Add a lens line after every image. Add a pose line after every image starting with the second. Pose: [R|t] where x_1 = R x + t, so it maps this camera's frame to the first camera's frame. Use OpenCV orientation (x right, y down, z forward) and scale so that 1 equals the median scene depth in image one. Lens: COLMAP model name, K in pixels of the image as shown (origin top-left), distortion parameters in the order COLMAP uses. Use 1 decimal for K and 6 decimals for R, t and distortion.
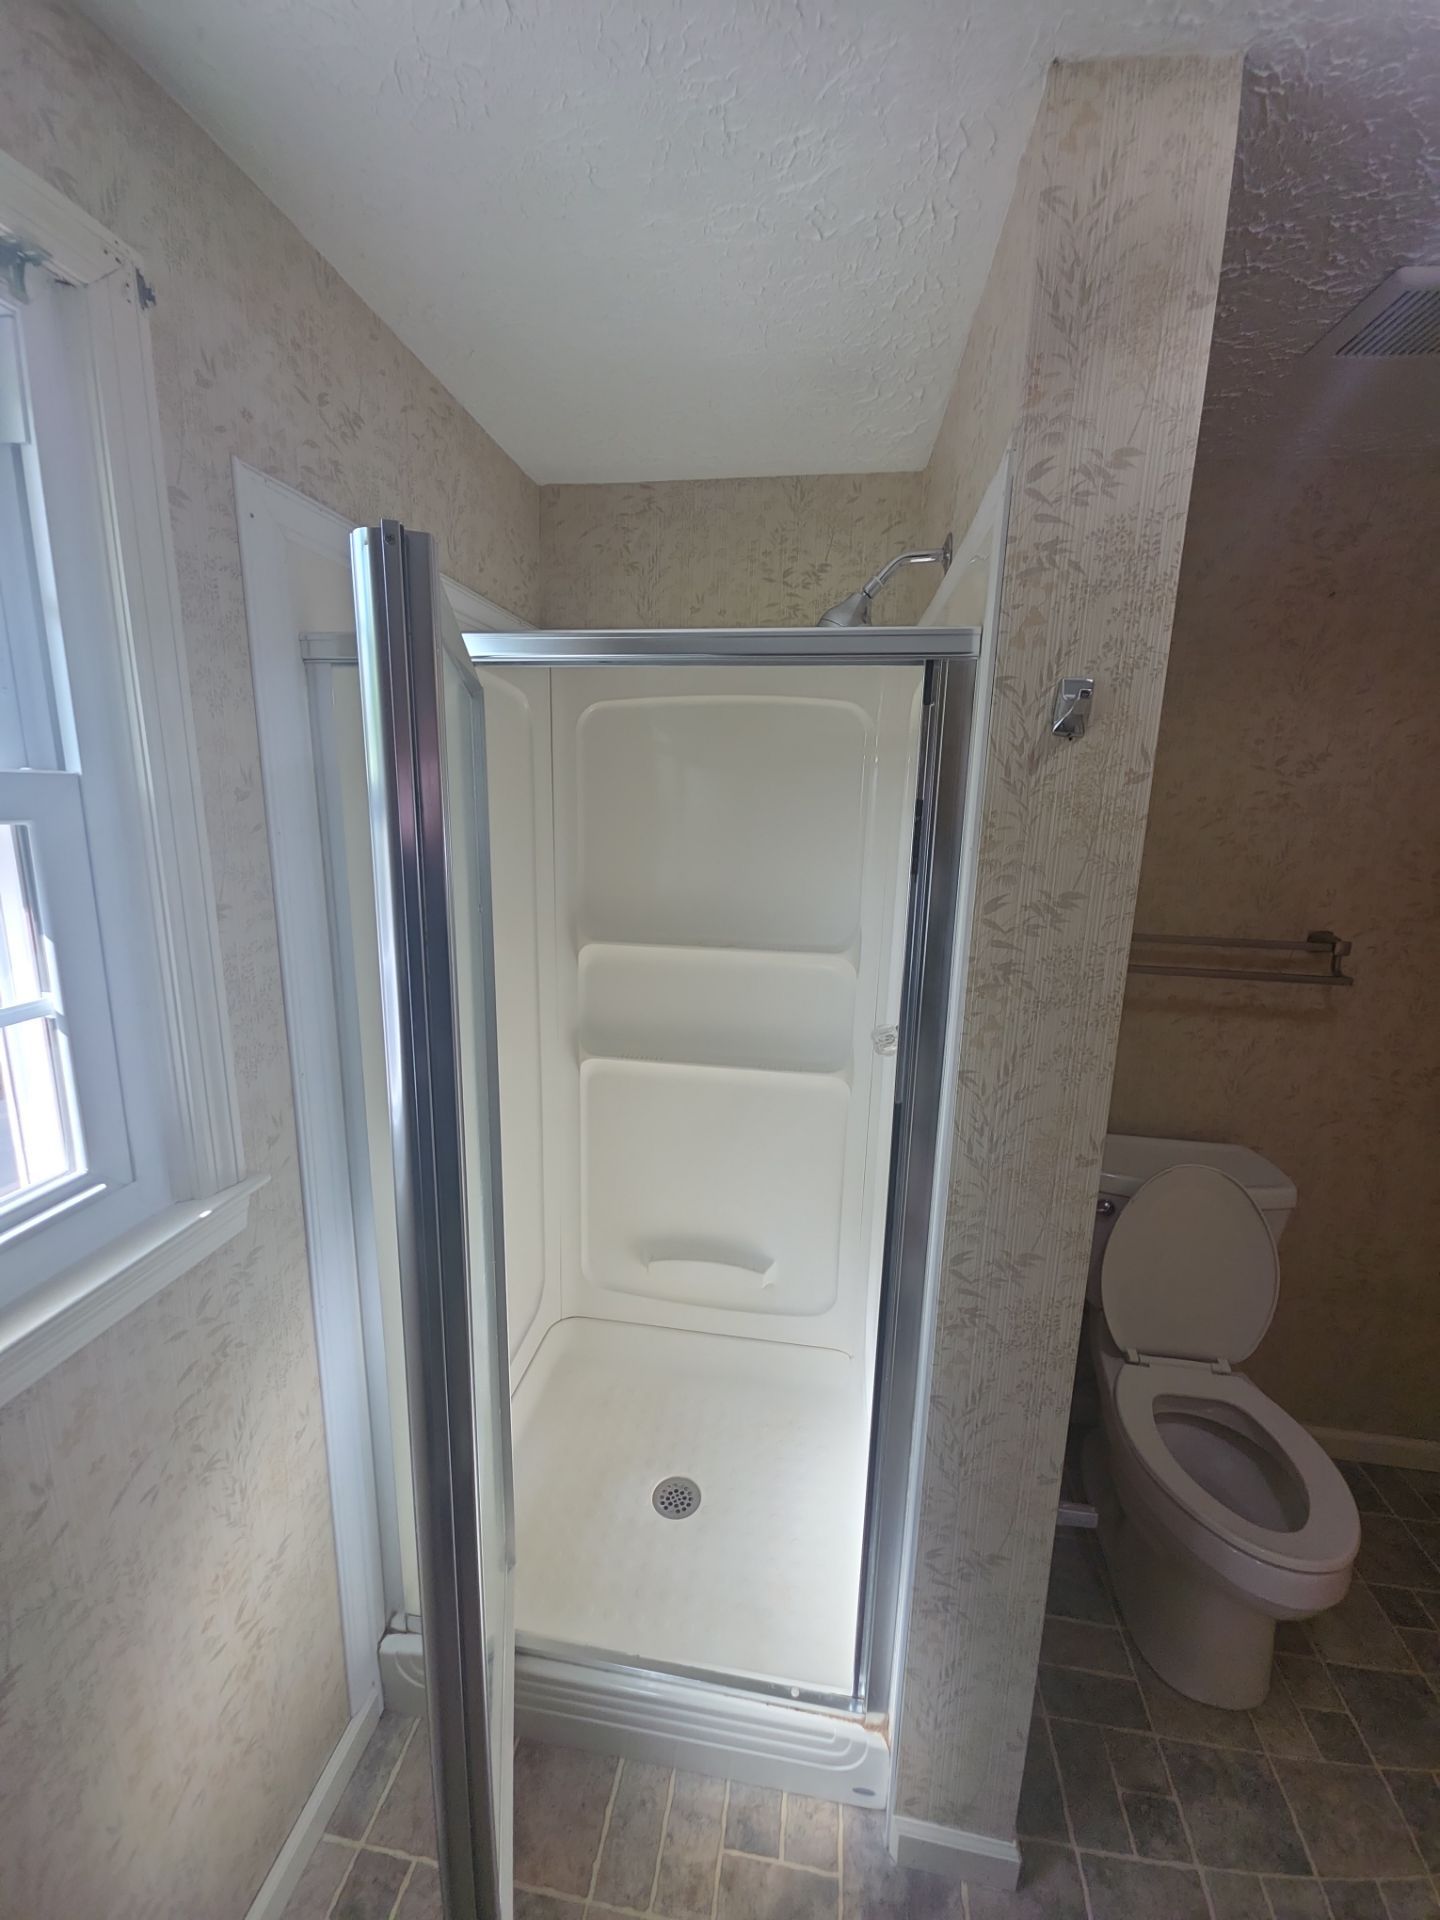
lens RADIAL K [[758.9, 0, 725.4], [0, 758.9, 949.3], [0, 0, 1]] dist [0.055388, -0.026060]
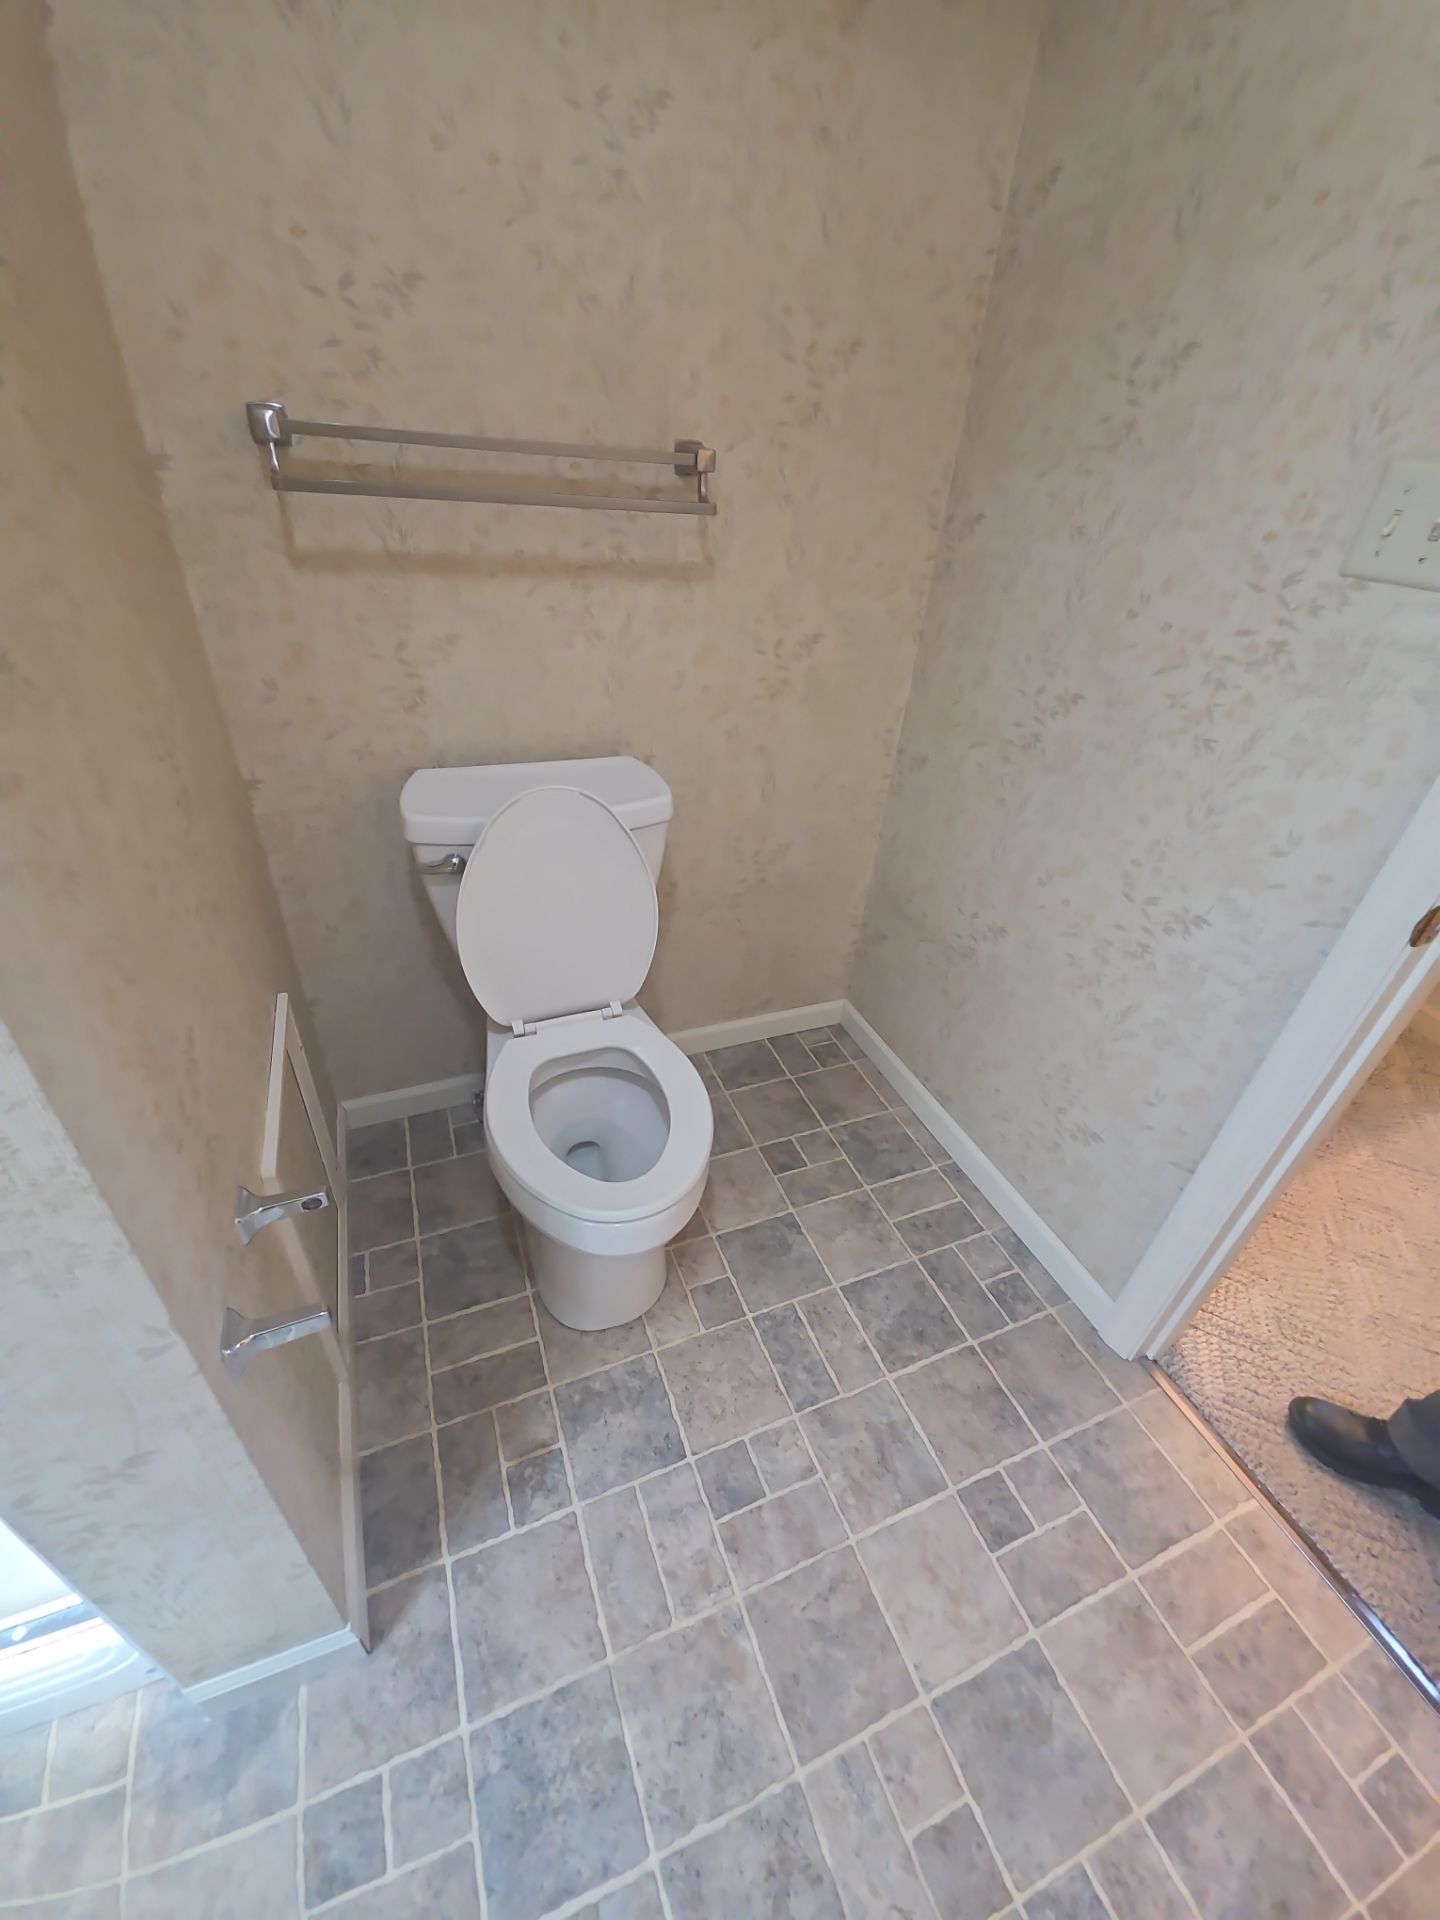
lens RADIAL K [[770.6, 0, 714.2], [0, 770.6, 956.3], [0, 0, 1]] dist [-0.000759, 0.000699]
pose [[0.859227, -0.255438, 0.443261, 0.425646], [0.056618, 0.908587, 0.413841, 0.147148], [-0.508452, -0.330487, 0.795145, 0.311842]]
